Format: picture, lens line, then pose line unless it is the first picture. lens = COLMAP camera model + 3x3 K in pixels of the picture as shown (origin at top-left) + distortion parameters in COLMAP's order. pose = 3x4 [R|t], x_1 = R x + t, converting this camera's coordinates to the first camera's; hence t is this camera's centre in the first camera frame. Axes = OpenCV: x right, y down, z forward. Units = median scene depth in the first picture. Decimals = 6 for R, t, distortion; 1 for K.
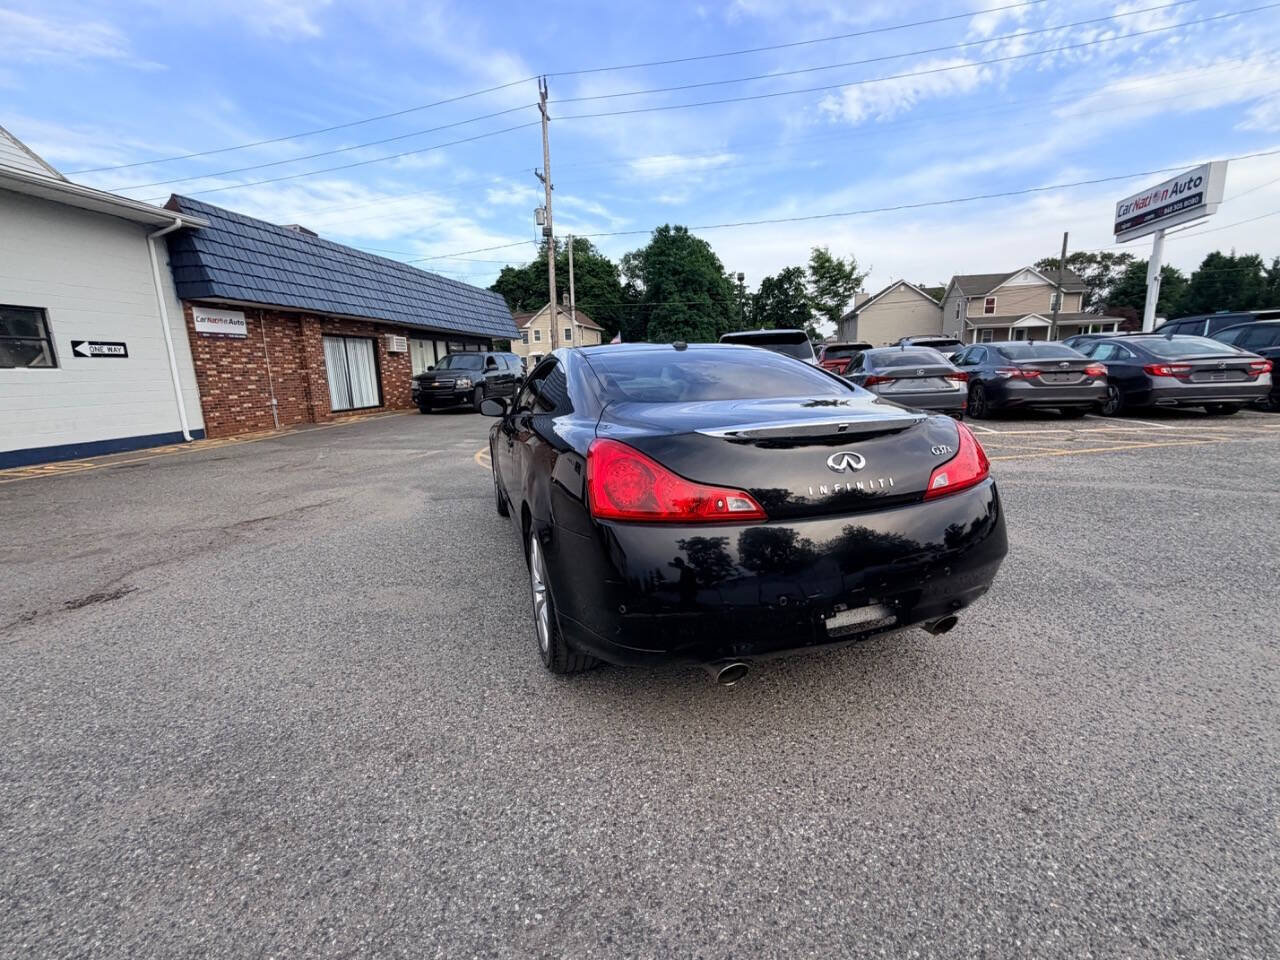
lens RADIAL K [[548.8, 0, 639.4], [0, 548.8, 478.8], [0, 0, 1]] dist [-0.000410, 0.000087]
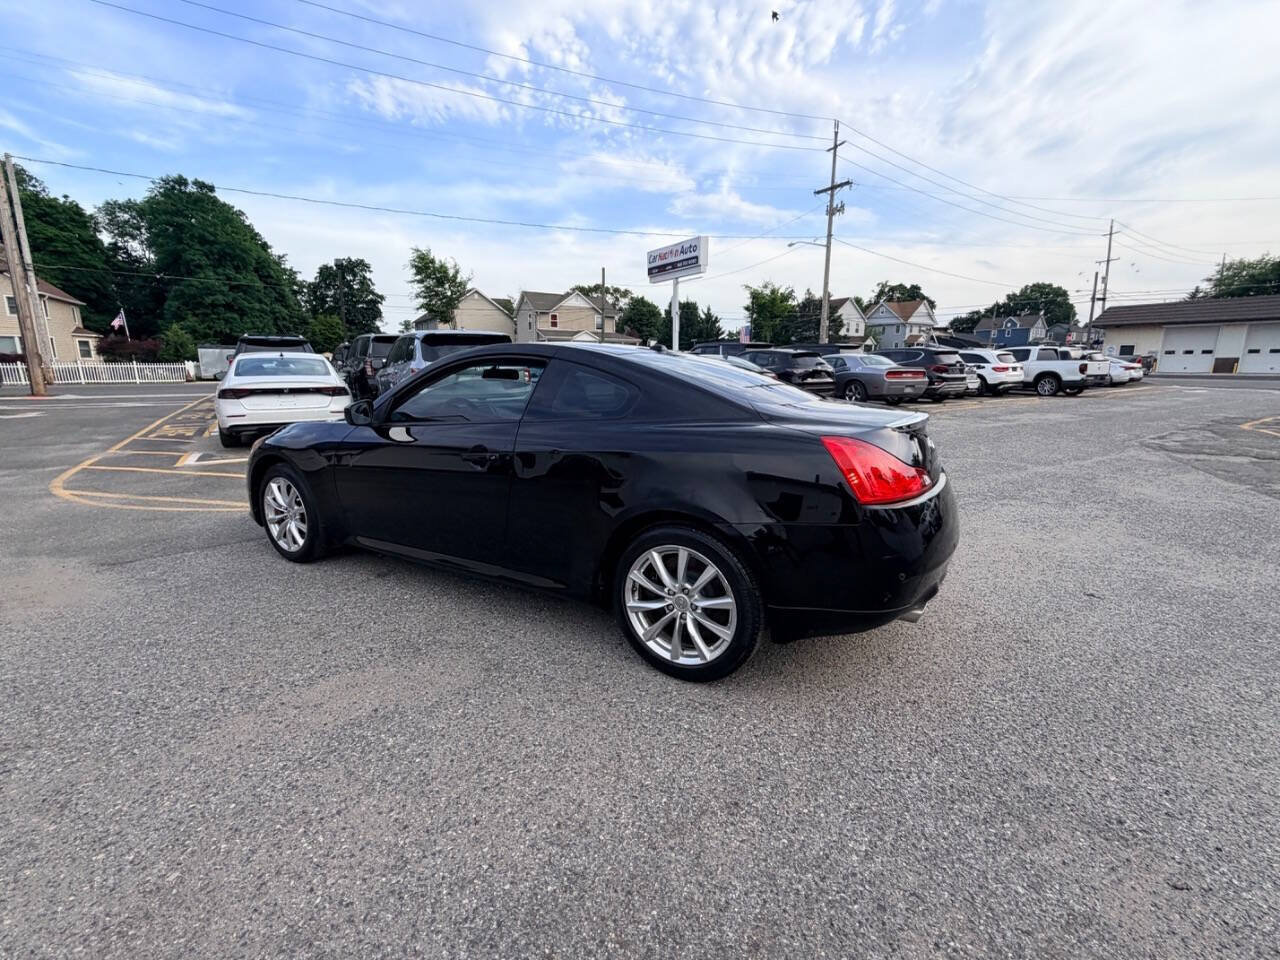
lens RADIAL K [[554.2, 0, 635.4], [0, 554.2, 479.2], [0, 0, 1]] dist [-0.000041, 0.000032]
pose [[0.744577, -0.097774, 0.660337, -0.135850], [0.100787, 0.994341, 0.033585, -0.008039], [-0.659884, 0.041547, 0.750218, 0.052117]]
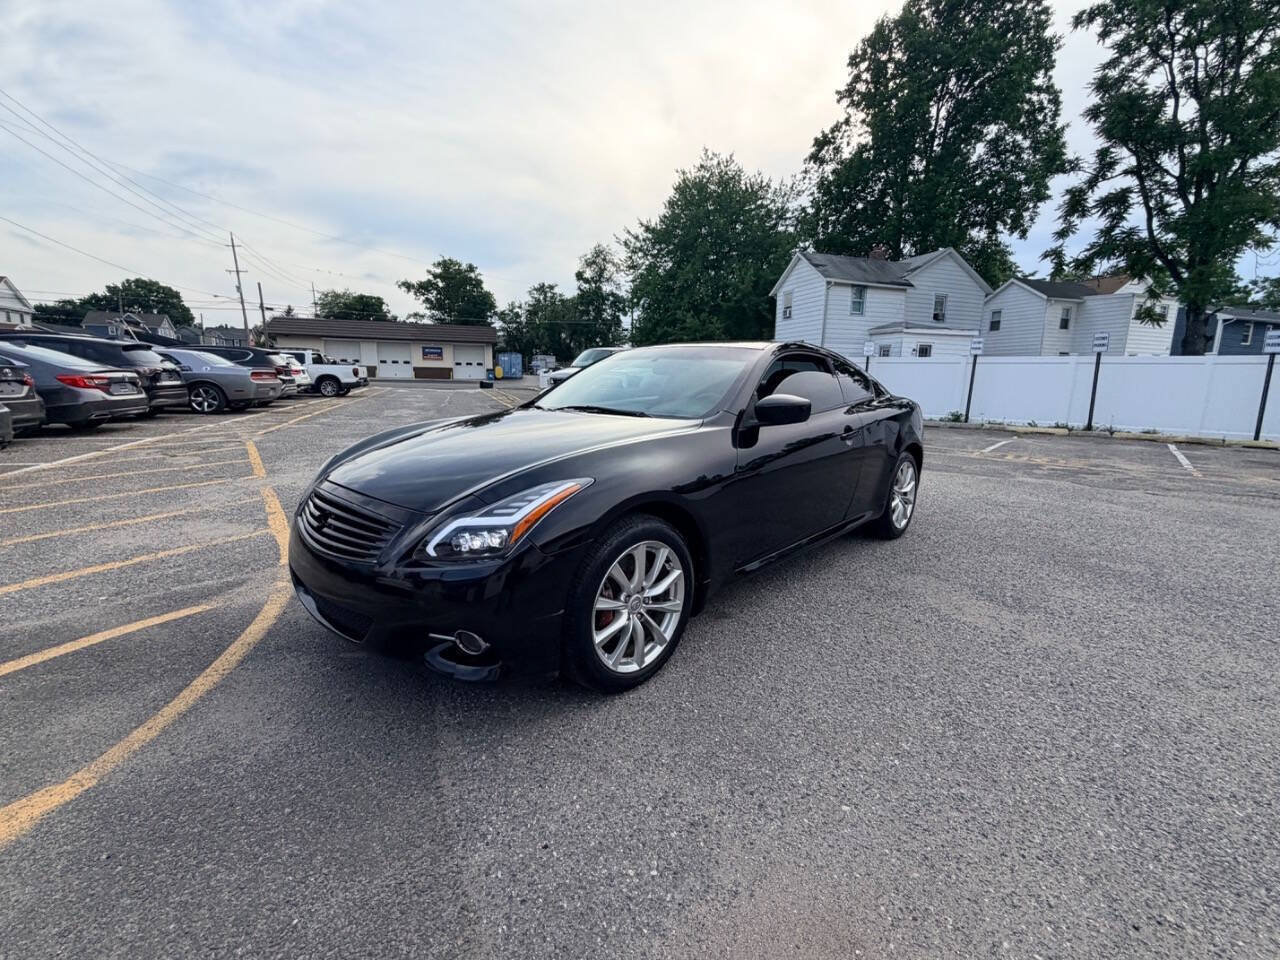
lens RADIAL K [[557.4, 0, 643.2], [0, 557.4, 482.9], [0, 0, 1]] dist [0.000780, 0.000121]
pose [[-0.488338, -0.133316, 0.862411, -0.210105], [0.166403, 0.955902, 0.241994, -0.064883], [-0.856642, 0.261683, -0.444619, 0.401414]]
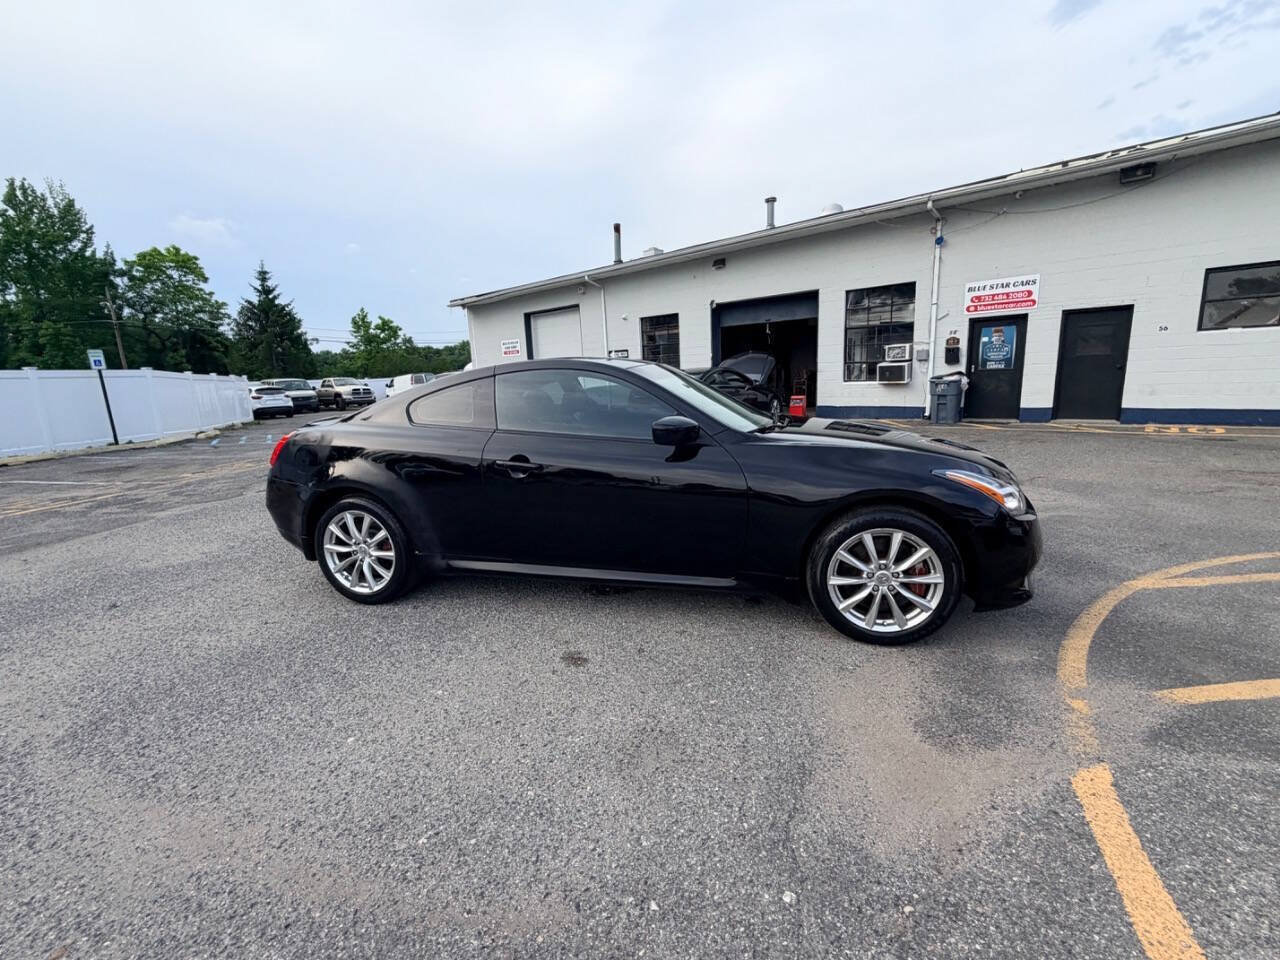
lens RADIAL K [[552.2, 0, 647.8], [0, 552.2, 482.3], [0, 0, 1]] dist [0.000511, -0.000121]
pose [[-0.523941, 0.217692, -0.823466, 0.203892], [-0.106593, 0.942429, 0.316962, -0.087915], [0.845058, 0.253845, -0.470573, 0.393670]]
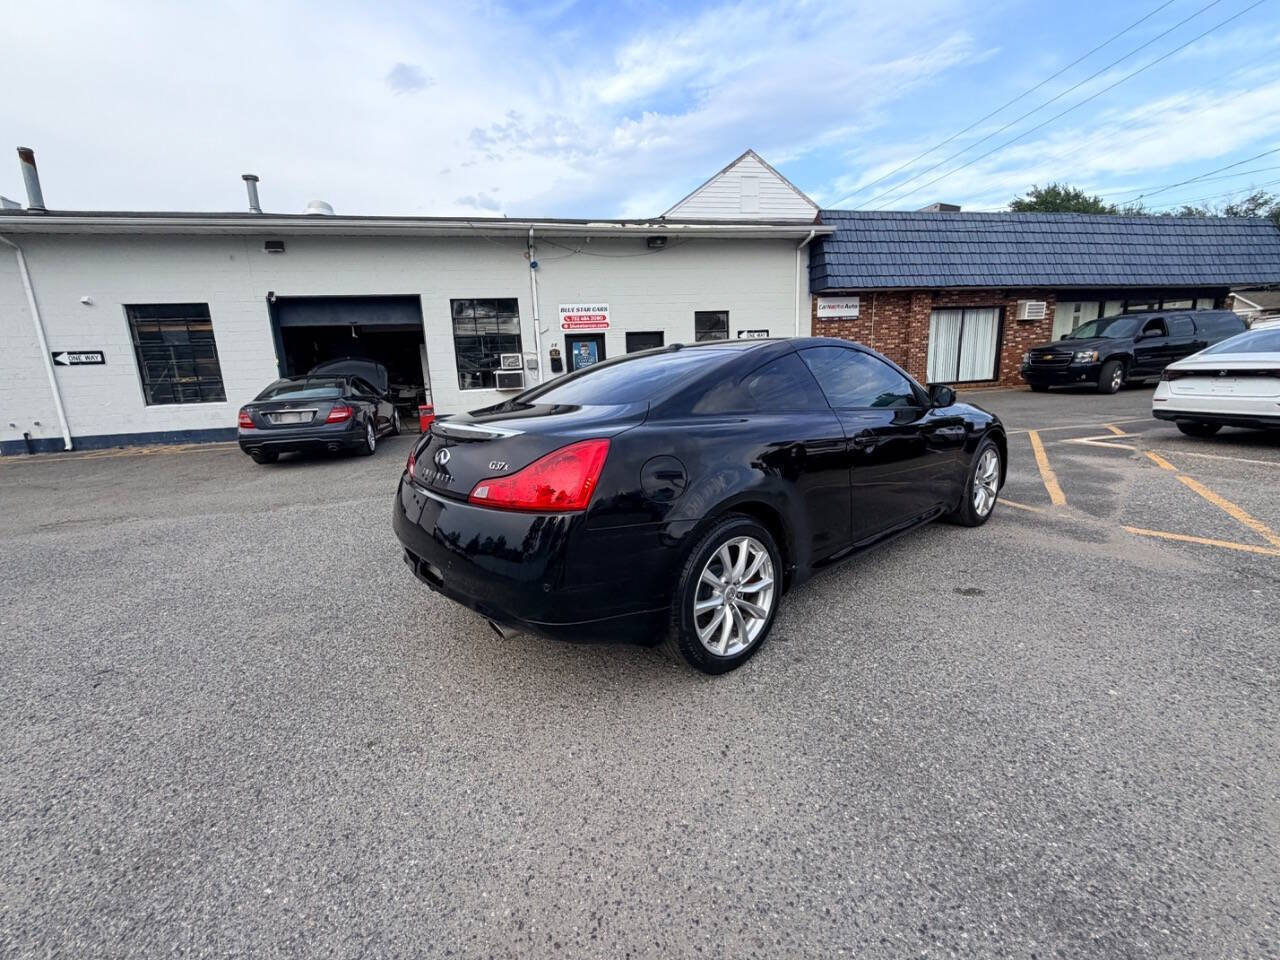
lens RADIAL K [[546.5, 0, 645.2], [0, 546.5, 479.6], [0, 0, 1]] dist [-0.000373, -0.000492]
pose [[0.392720, 0.202652, -0.897053, 0.209346], [-0.147493, 0.976672, 0.156068, -0.030475], [0.907754, 0.071018, 0.413448, 0.107225]]
